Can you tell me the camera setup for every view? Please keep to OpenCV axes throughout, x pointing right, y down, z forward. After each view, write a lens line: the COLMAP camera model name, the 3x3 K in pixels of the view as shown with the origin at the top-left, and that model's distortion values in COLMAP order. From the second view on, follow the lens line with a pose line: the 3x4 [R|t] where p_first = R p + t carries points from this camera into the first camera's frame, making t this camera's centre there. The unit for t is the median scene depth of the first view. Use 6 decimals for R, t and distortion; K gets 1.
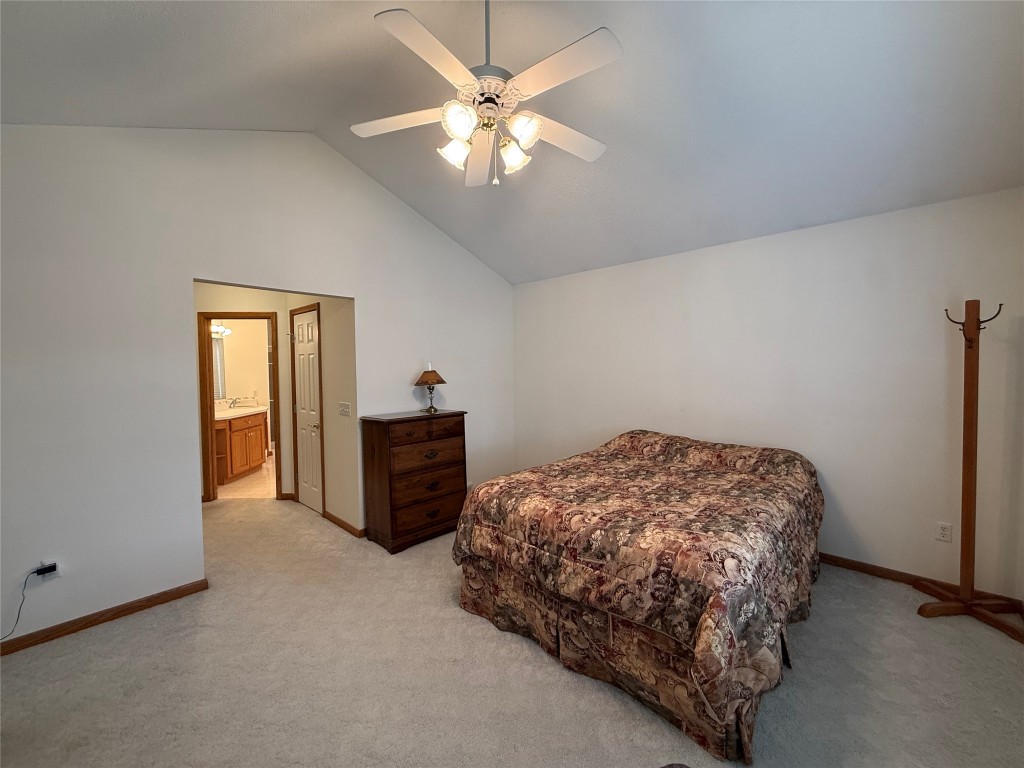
lens RADIAL K [[406.7, 0, 515.6], [0, 406.7, 379.2], [0, 0, 1]] dist [-0.001483, -0.000260]
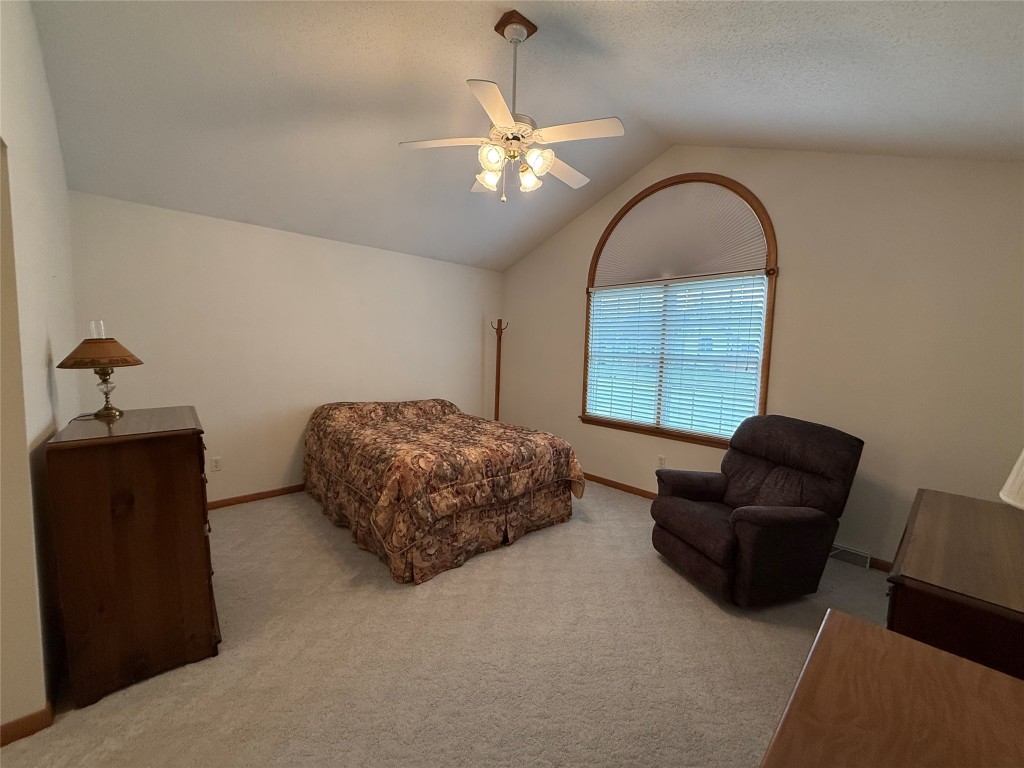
lens RADIAL K [[406.7, 0, 513.2], [0, 406.7, 382.2], [0, 0, 1]] dist [-0.001483, -0.000260]
pose [[0.088917, -0.065851, 0.993860, -1.243074], [0.005997, 0.997829, 0.065578, 0.005812], [-0.996021, 0.000129, 0.089119, 0.791687]]
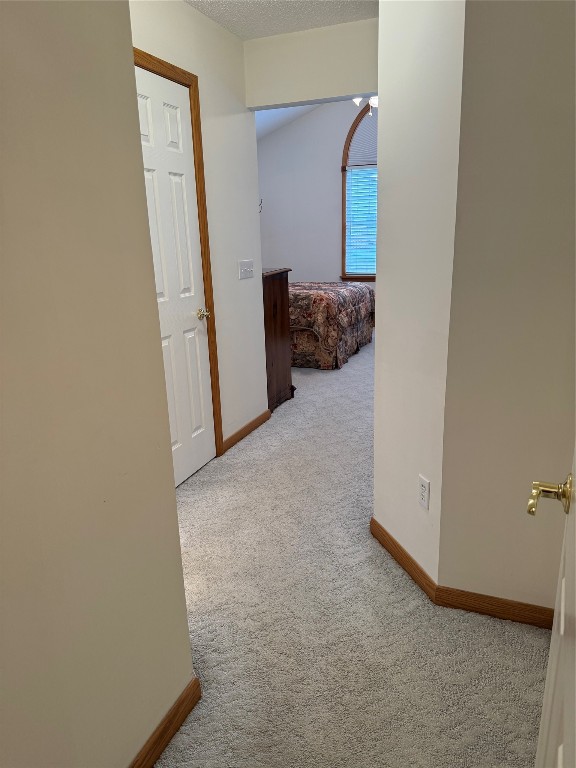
lens RADIAL K [[545.6, 0, 289.0], [0, 545.6, 385.2], [0, 0, 1]] dist [0.011436, -0.012396]
pose [[-0.349483, -0.233654, 0.907341, -2.404778], [0.066531, 0.959773, 0.272782, 0.015960], [-0.934578, 0.155699, -0.319879, 2.218337]]
